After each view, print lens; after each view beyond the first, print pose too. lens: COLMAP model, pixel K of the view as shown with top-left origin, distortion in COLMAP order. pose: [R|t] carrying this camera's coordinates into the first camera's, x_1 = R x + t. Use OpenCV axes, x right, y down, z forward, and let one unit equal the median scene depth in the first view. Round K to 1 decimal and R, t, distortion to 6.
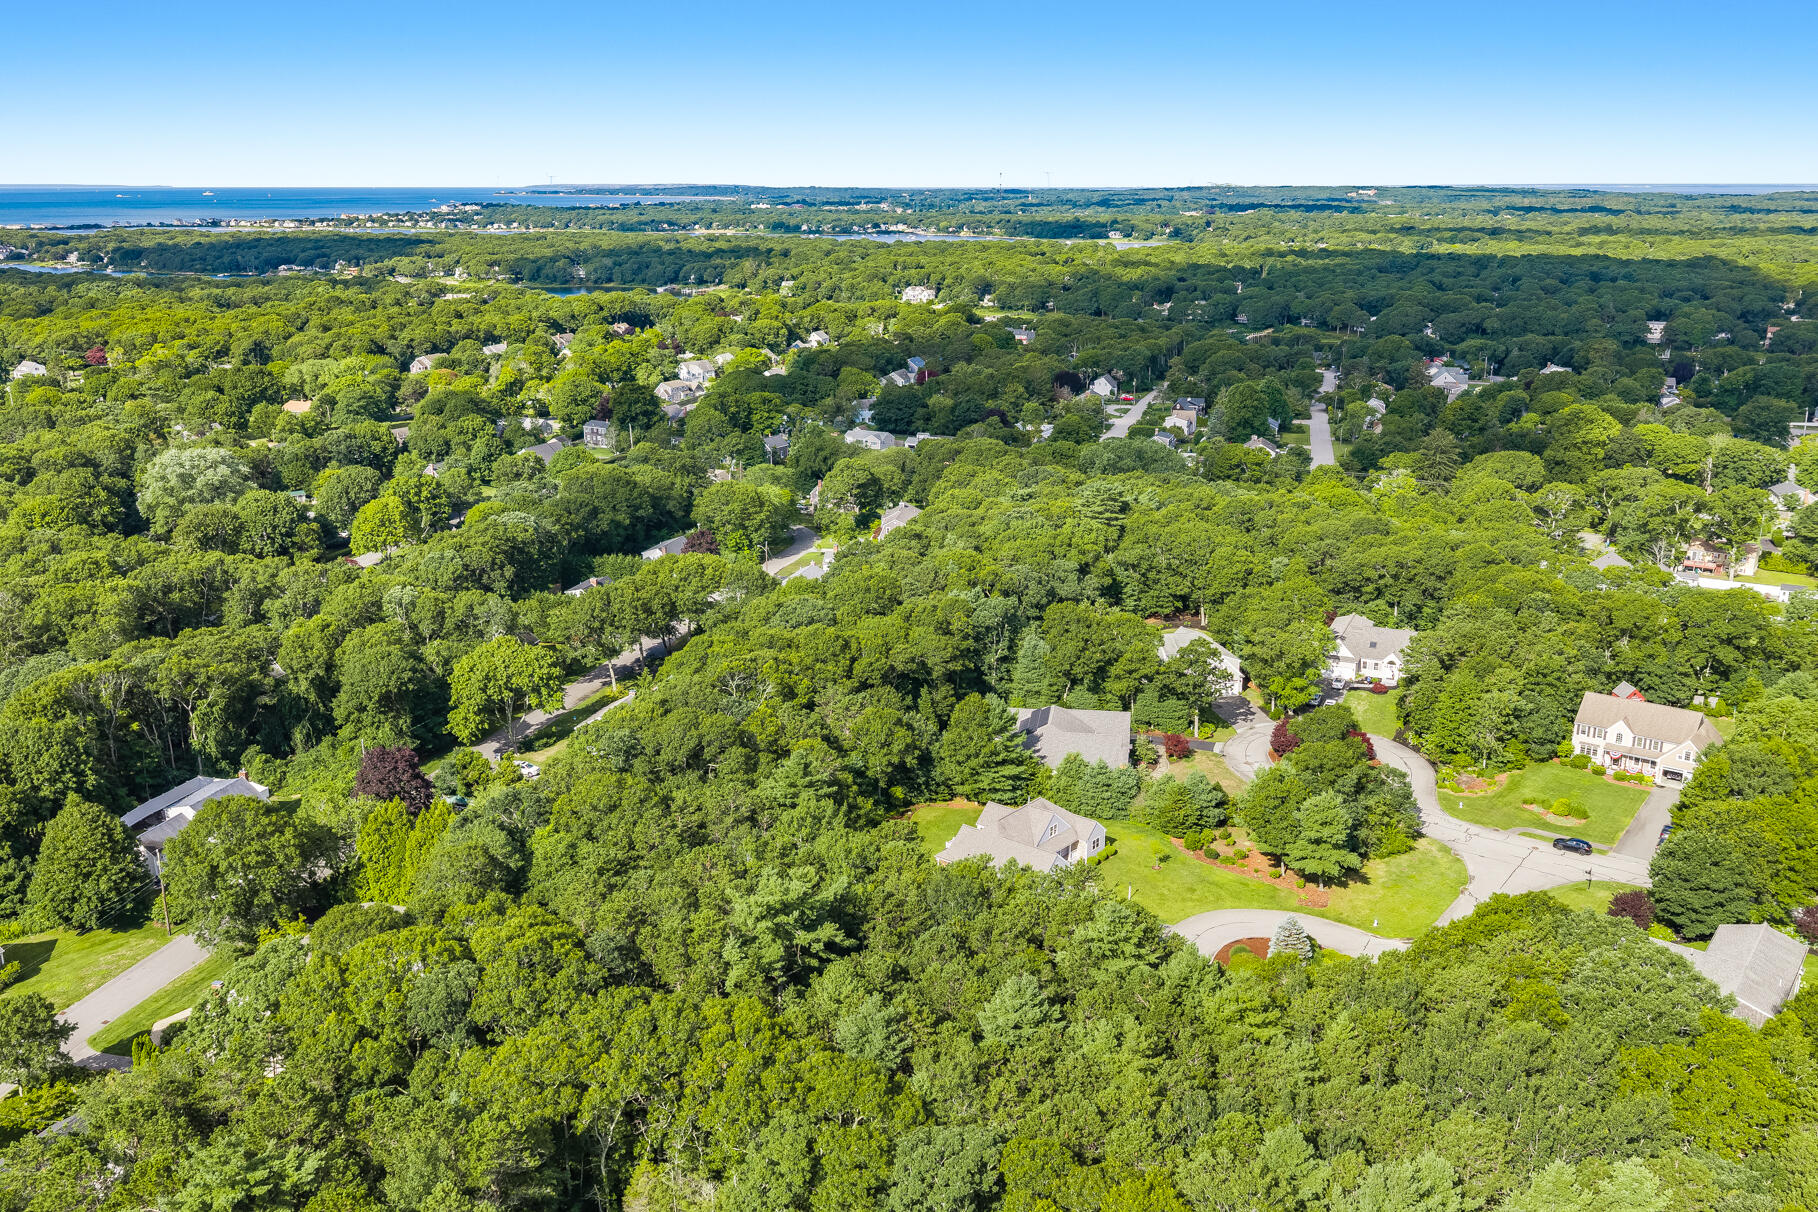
lens RADIAL K [[1468.7, 0, 909.0], [0, 1468.7, 606.0], [0, 0, 1]] dist [0.047645, -0.079198]
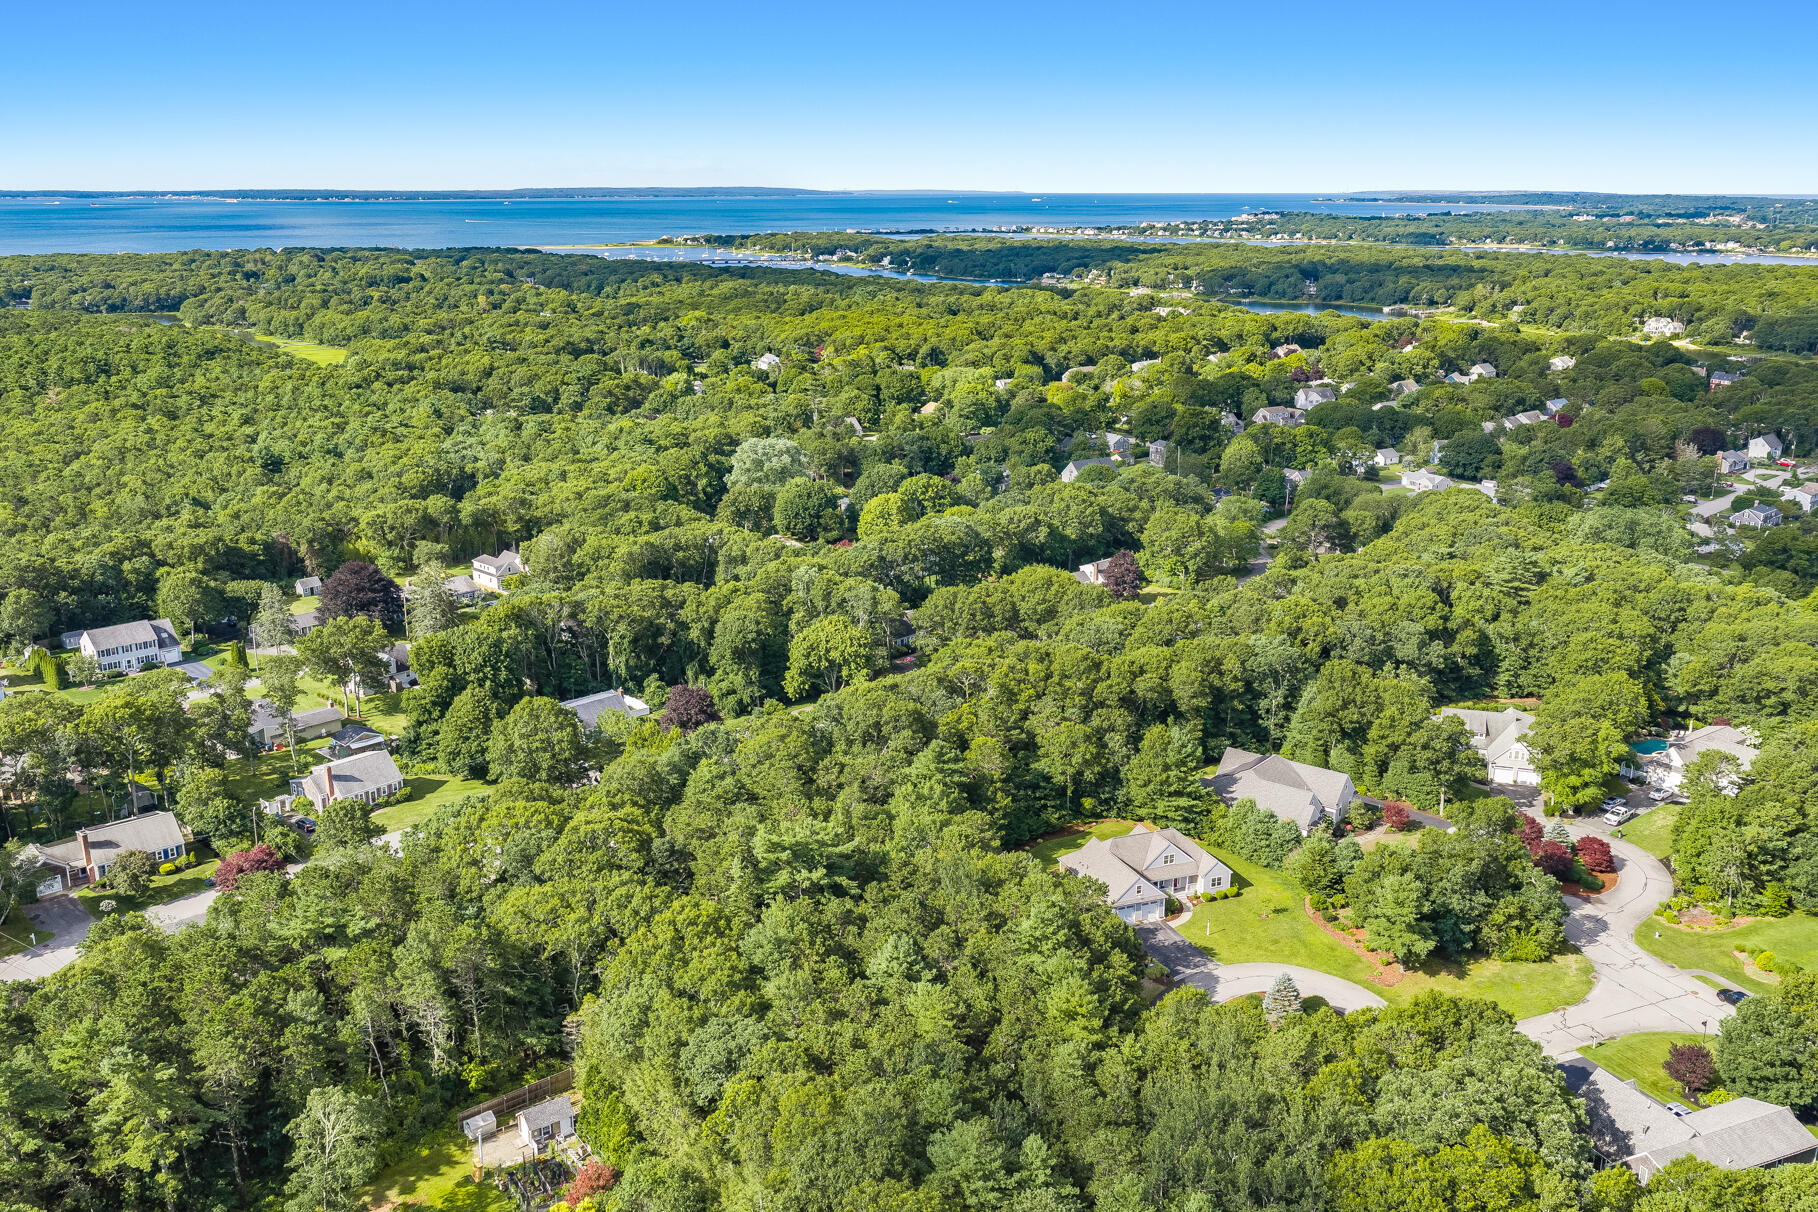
lens RADIAL K [[1468.7, 0, 909.0], [0, 1468.7, 606.0], [0, 0, 1]] dist [0.047645, -0.079198]
pose [[0.880307, 0.132655, -0.455481, 0.259193], [-0.136351, 0.990347, 0.024906, -0.020818], [0.454388, 0.040180, 0.889897, -0.035754]]
